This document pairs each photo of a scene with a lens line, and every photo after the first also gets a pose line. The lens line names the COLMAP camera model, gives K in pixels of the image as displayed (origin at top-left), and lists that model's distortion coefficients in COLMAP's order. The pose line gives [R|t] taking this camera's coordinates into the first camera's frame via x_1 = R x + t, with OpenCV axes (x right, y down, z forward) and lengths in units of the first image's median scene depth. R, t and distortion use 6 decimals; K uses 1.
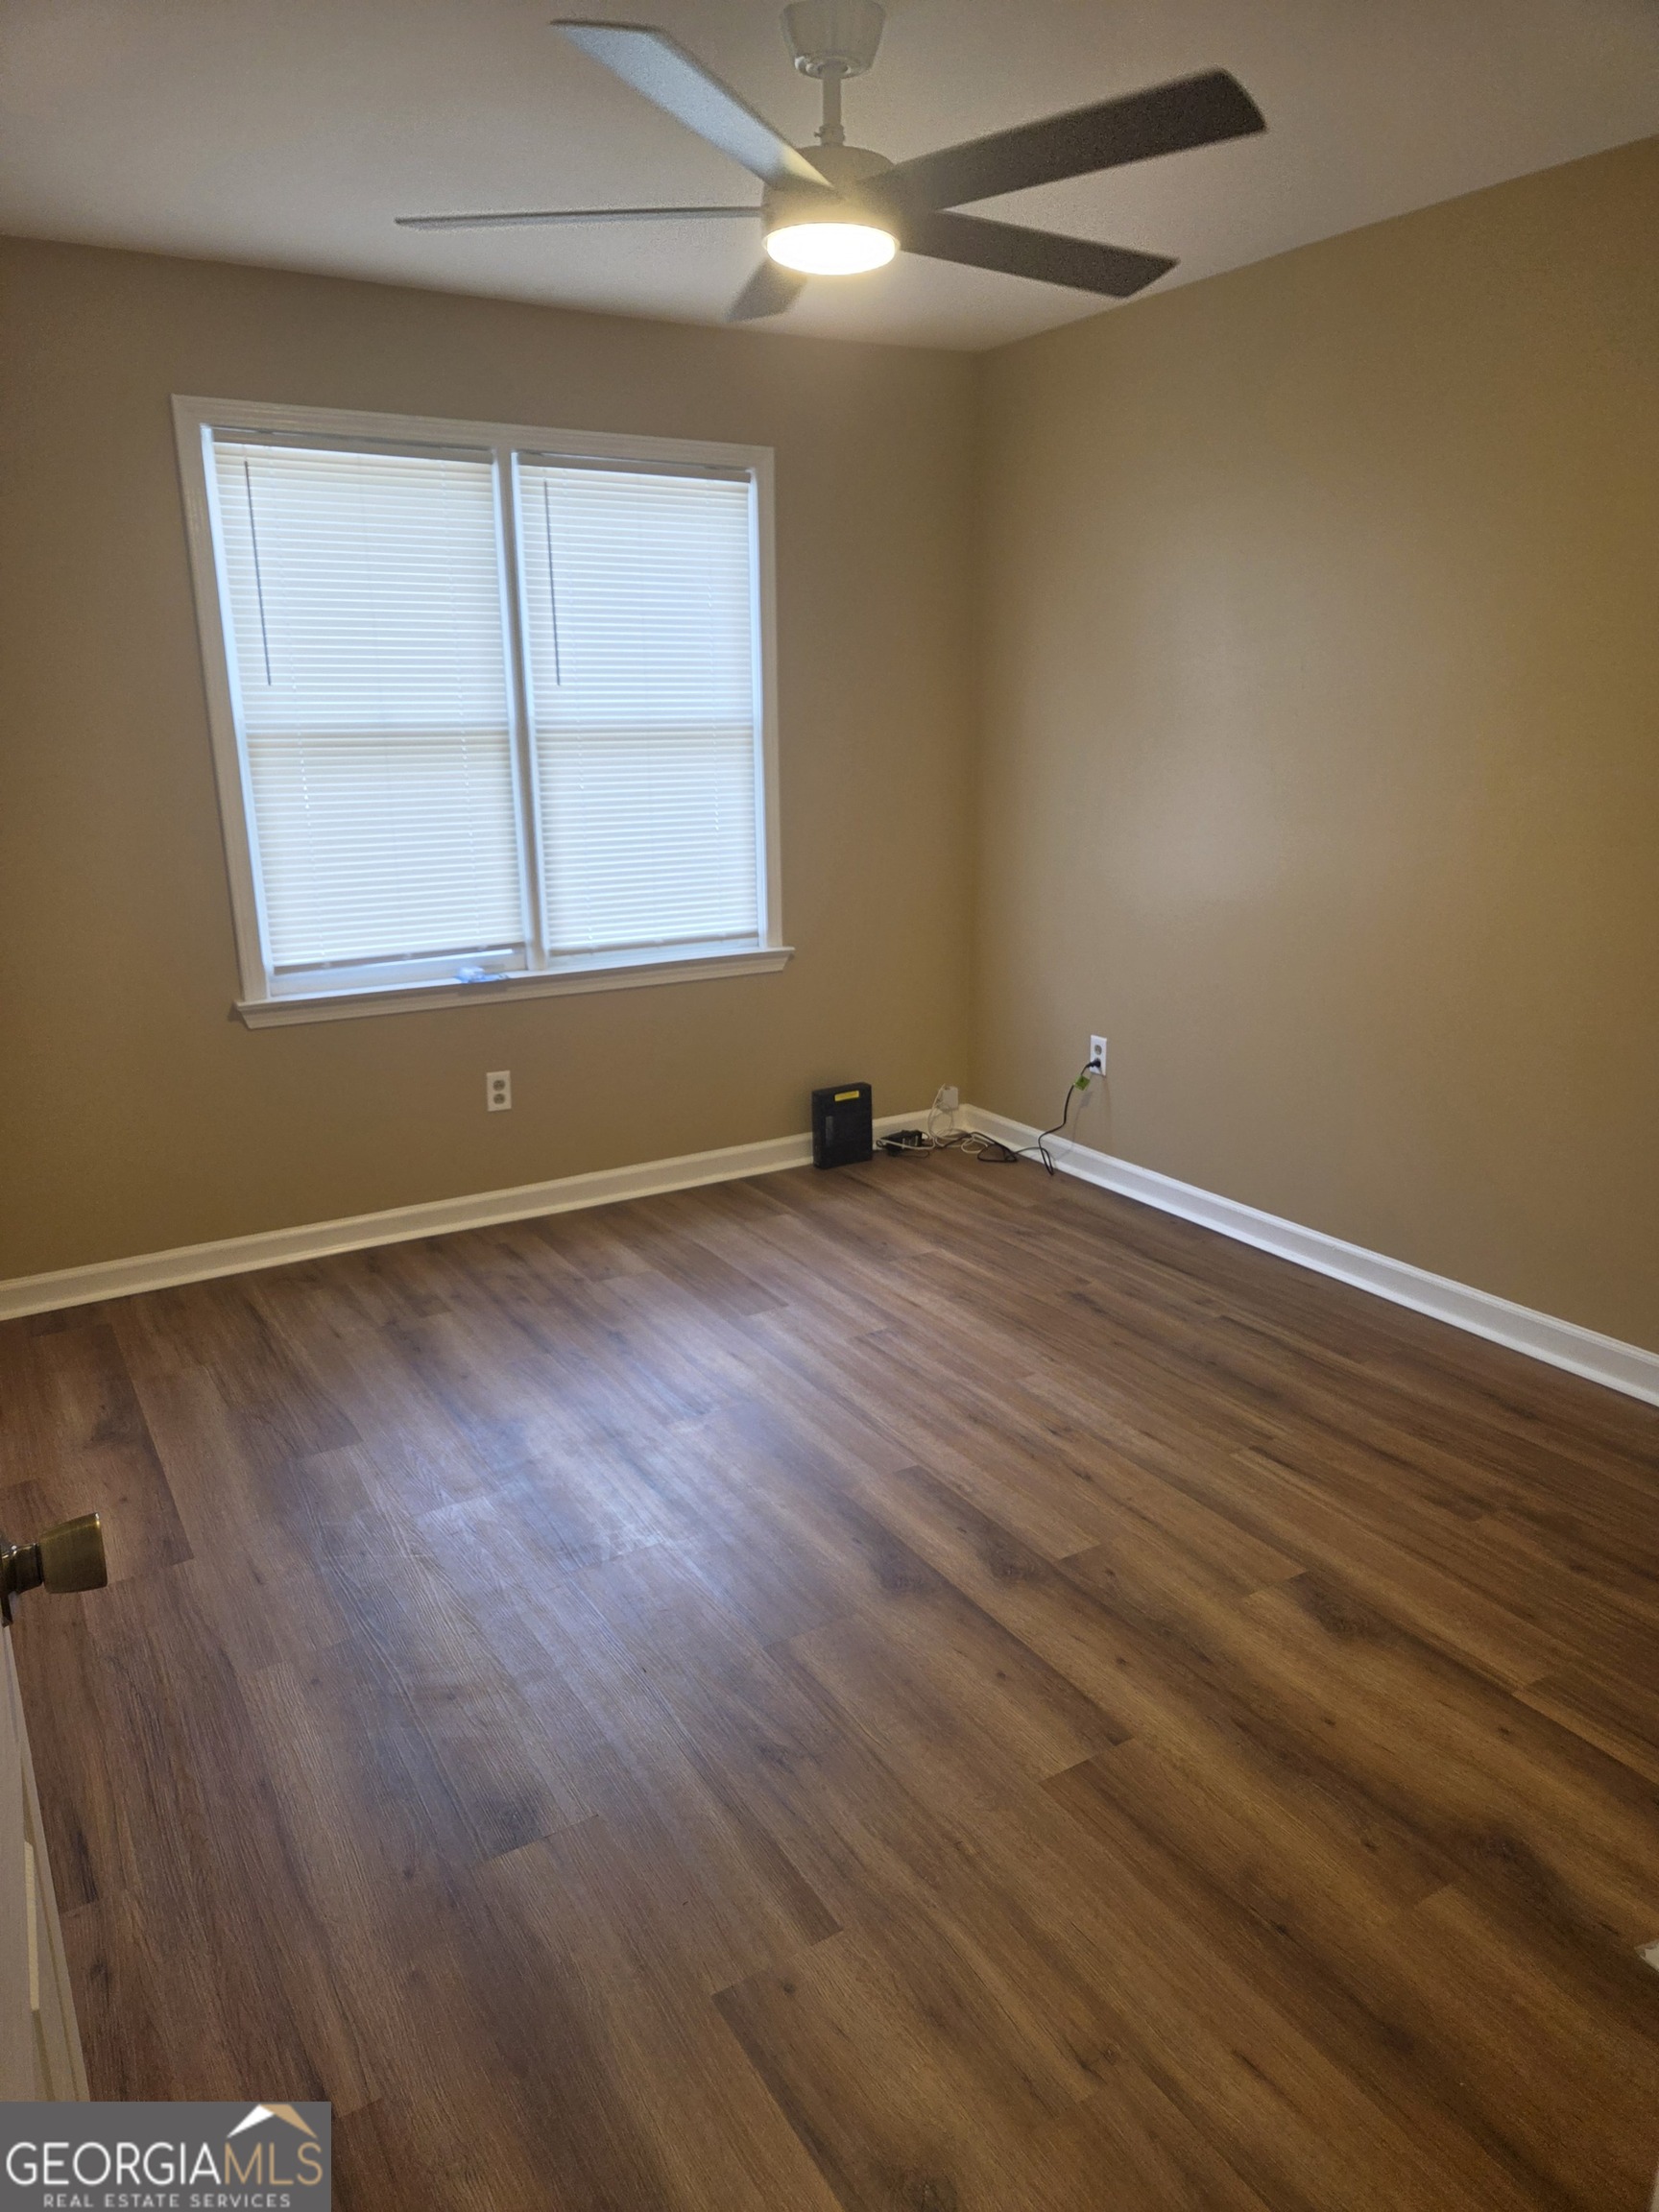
lens RADIAL K [[1484.0, 0, 828.0], [0, 1484.0, 1118.0], [0, 0, 1]] dist [0.069258, -0.053658]
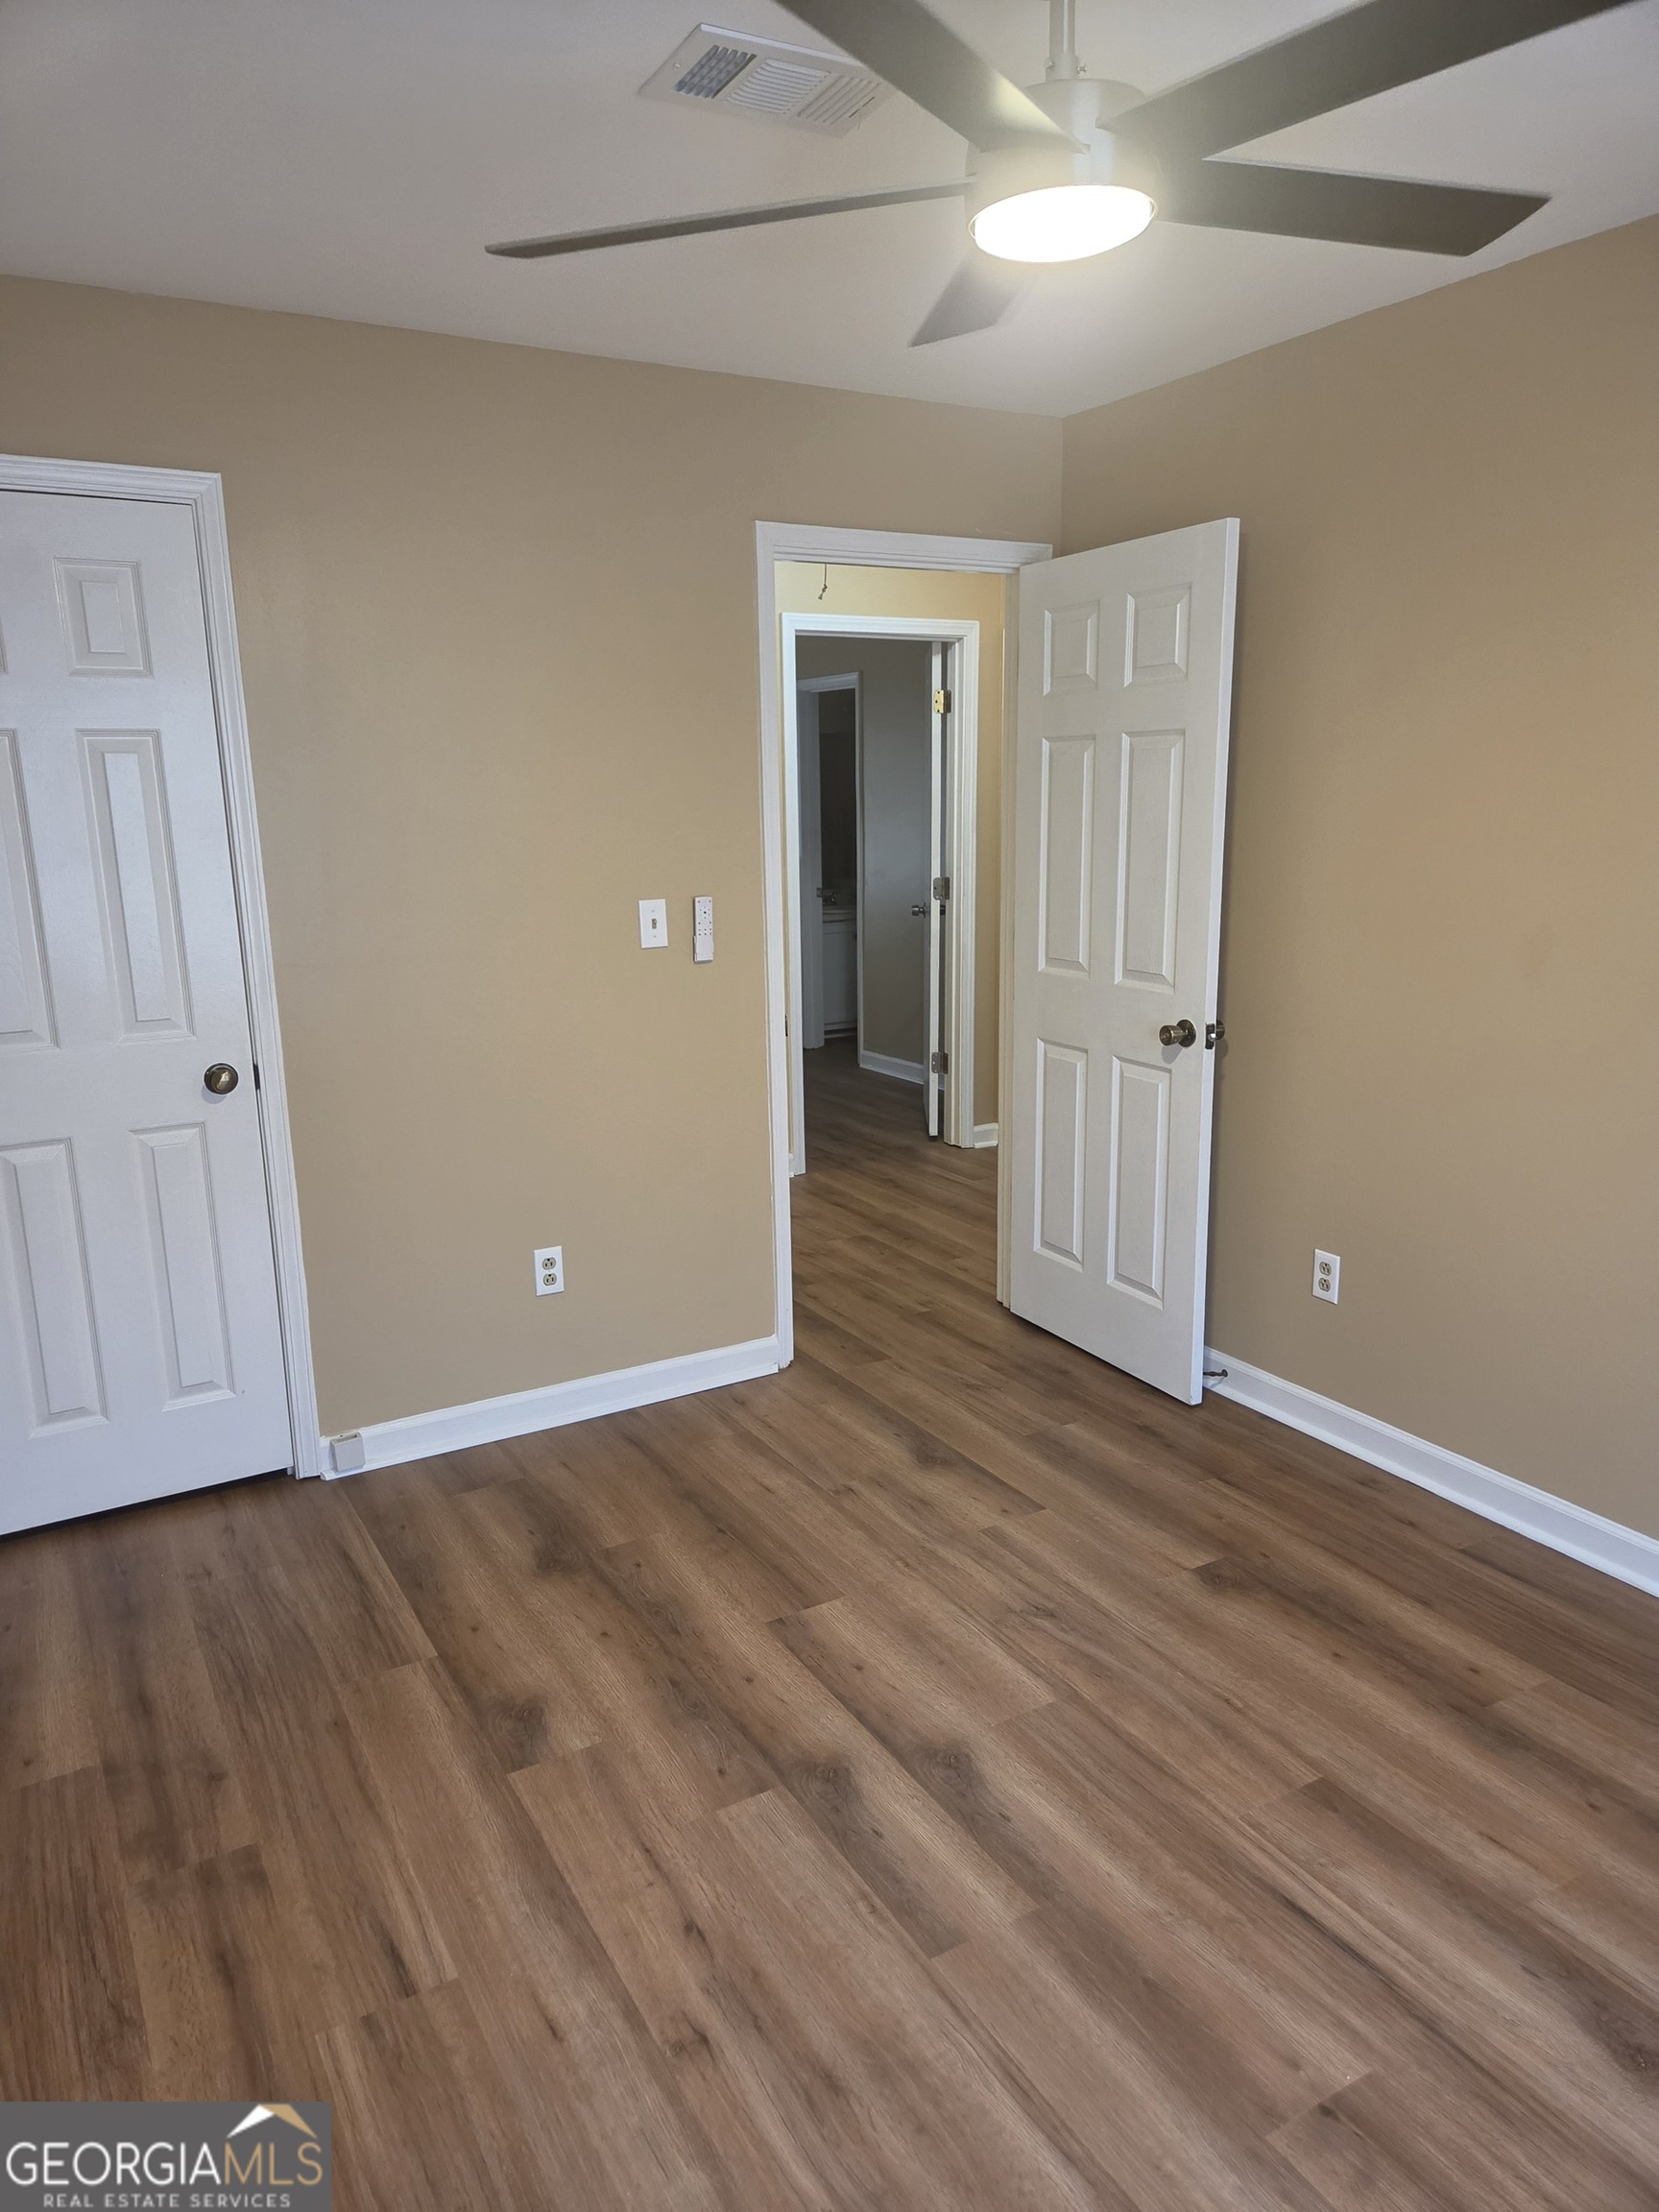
lens RADIAL K [[1484.0, 0, 828.0], [0, 1484.0, 1118.0], [0, 0, 1]] dist [0.069258, -0.053658]
pose [[-0.999403, 0.027123, 0.021396, 0.100321], [0.034069, 0.876396, 0.480384, -0.522187], [-0.005722, 0.480826, -0.876797, 1.734058]]
